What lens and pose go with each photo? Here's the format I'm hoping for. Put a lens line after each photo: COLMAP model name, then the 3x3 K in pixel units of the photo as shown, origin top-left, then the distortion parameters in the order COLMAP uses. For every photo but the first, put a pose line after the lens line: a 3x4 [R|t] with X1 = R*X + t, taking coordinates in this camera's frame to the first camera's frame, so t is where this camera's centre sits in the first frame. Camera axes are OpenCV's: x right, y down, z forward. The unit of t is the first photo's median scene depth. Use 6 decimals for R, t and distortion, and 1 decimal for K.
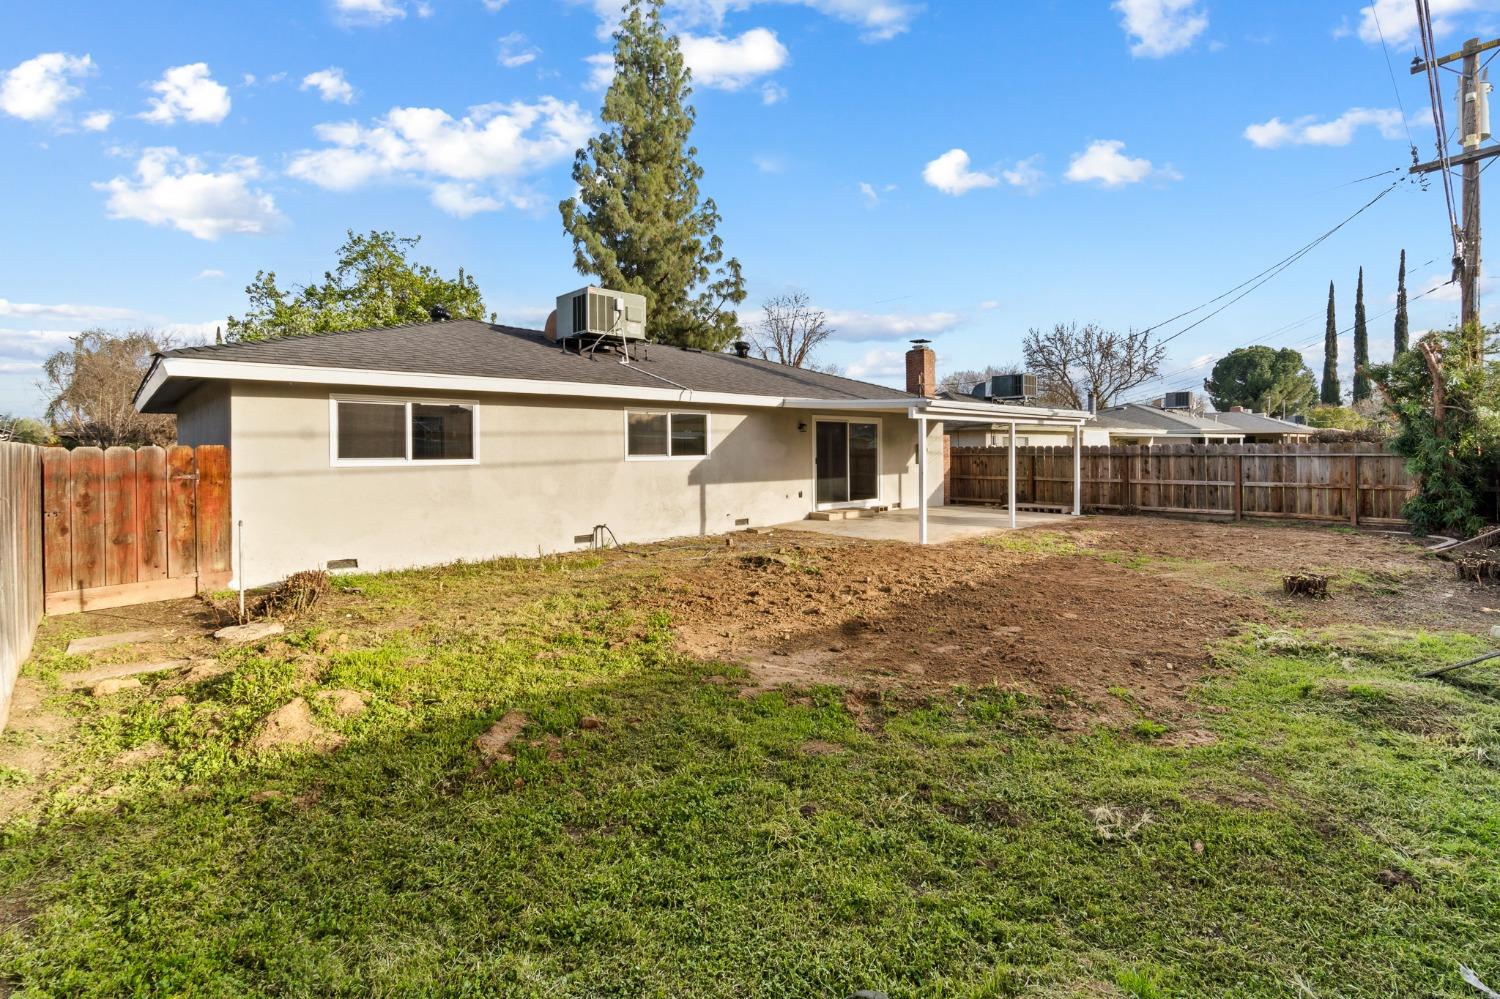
lens RADIAL K [[766.2, 0, 750.6], [0, 766.2, 469.4], [0, 0, 1]] dist [-0.001276, 0.000006]
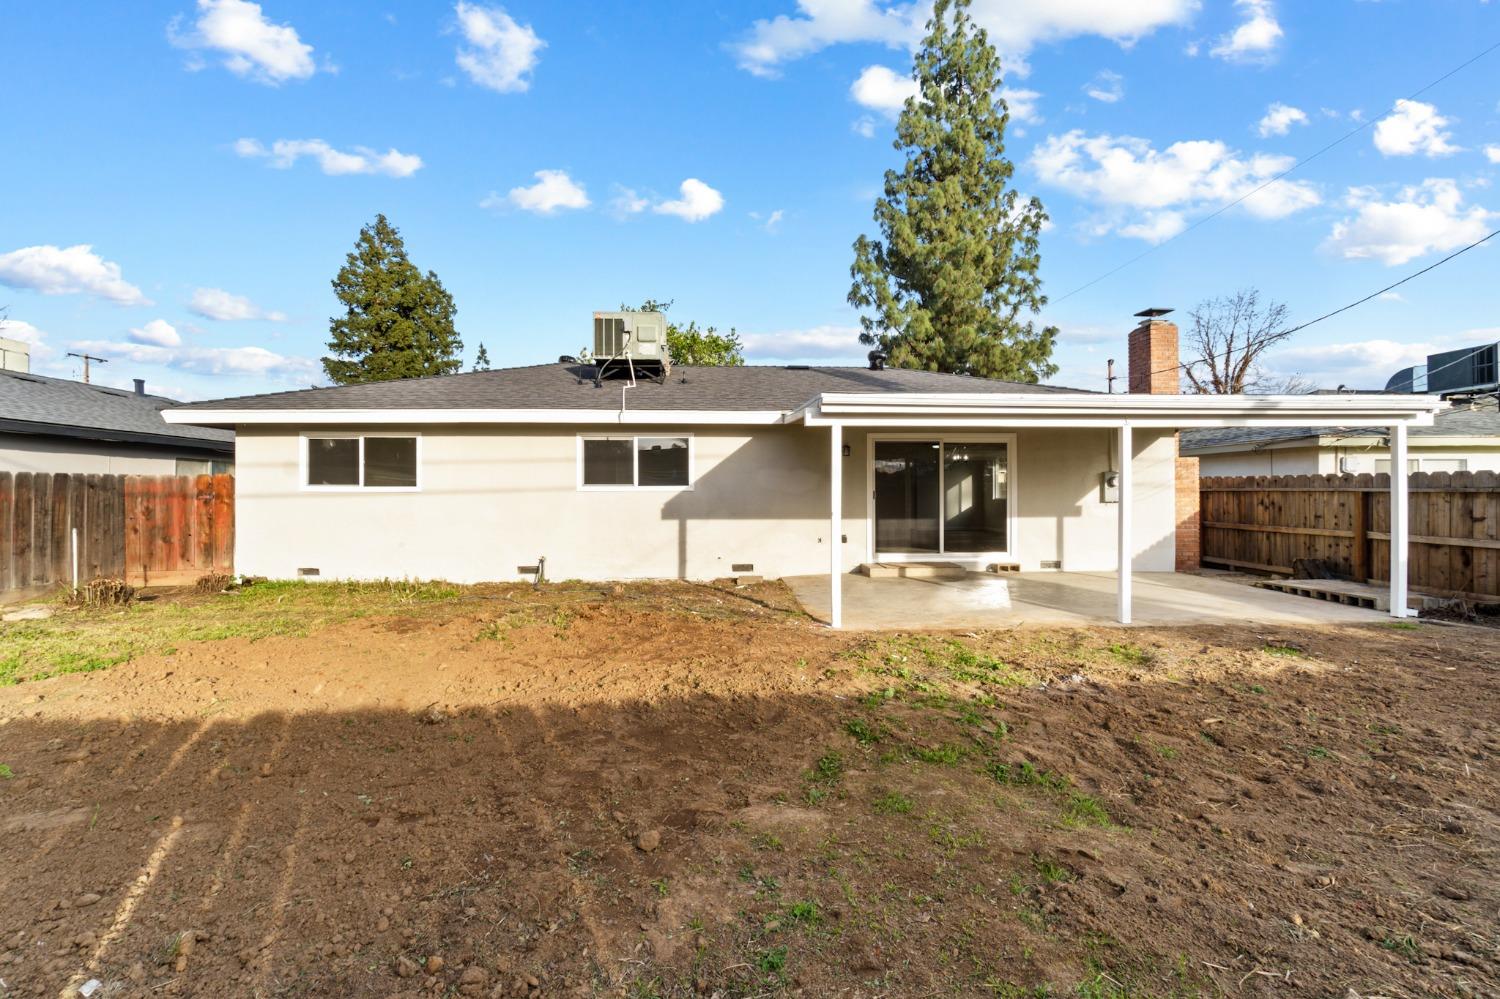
lens RADIAL K [[657.2, 0, 745.2], [0, 657.2, 497.2], [0, 0, 1]] dist [-0.003035, -0.000163]
pose [[0.728081, 0.014511, -0.685338, 0.491012], [-0.022189, 0.999751, -0.002404, -0.005235], [0.685132, 0.016957, 0.728221, 0.513557]]
